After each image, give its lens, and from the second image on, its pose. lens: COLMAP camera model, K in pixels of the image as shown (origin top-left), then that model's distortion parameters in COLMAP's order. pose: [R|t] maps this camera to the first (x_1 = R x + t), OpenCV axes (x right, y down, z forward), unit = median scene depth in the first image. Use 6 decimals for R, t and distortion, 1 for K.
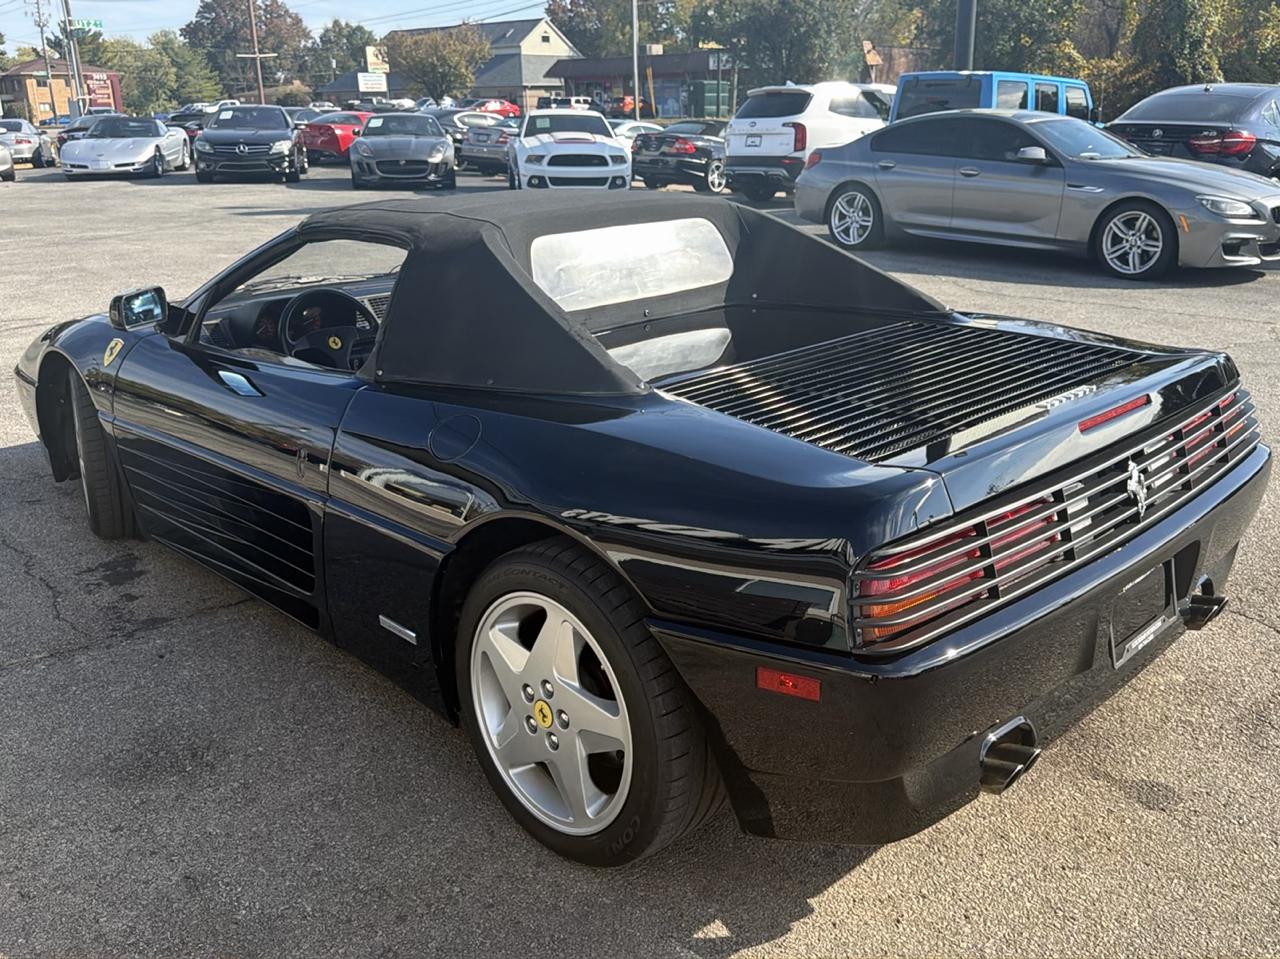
lens RADIAL K [[1166.7, 0, 642.6], [0, 1166.7, 486.9], [0, 0, 1]] dist [0.009287, 0.000000]
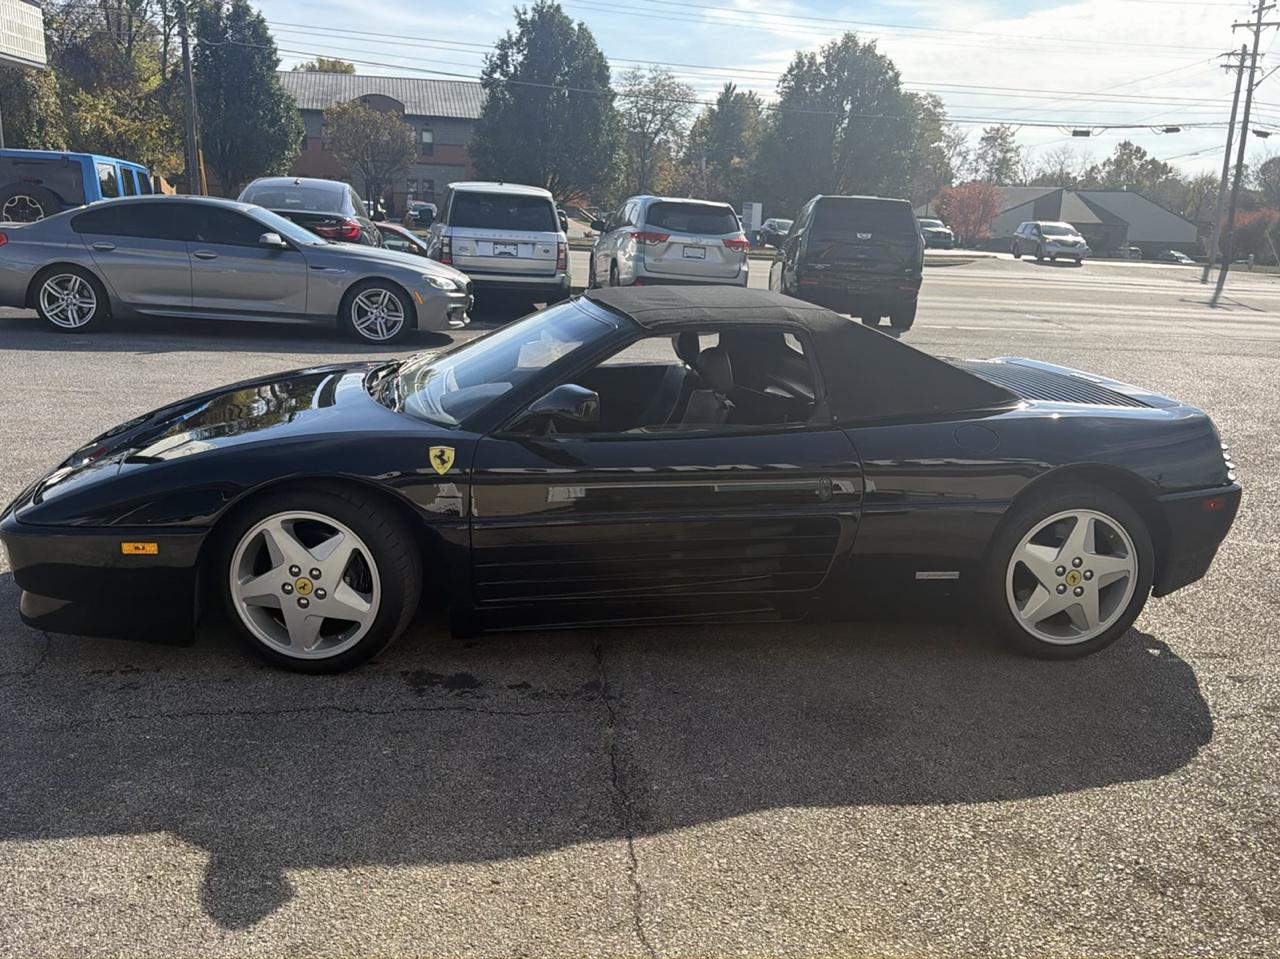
lens RADIAL K [[1166.7, 0, 653.4], [0, 1166.7, 479.5], [0, 0, 1]] dist [0.009287, 0.000000]
pose [[0.564017, -0.157553, 0.810594, -0.340406], [0.209373, 0.976837, 0.044183, -0.030329], [-0.798779, 0.144796, 0.583940, 0.081373]]
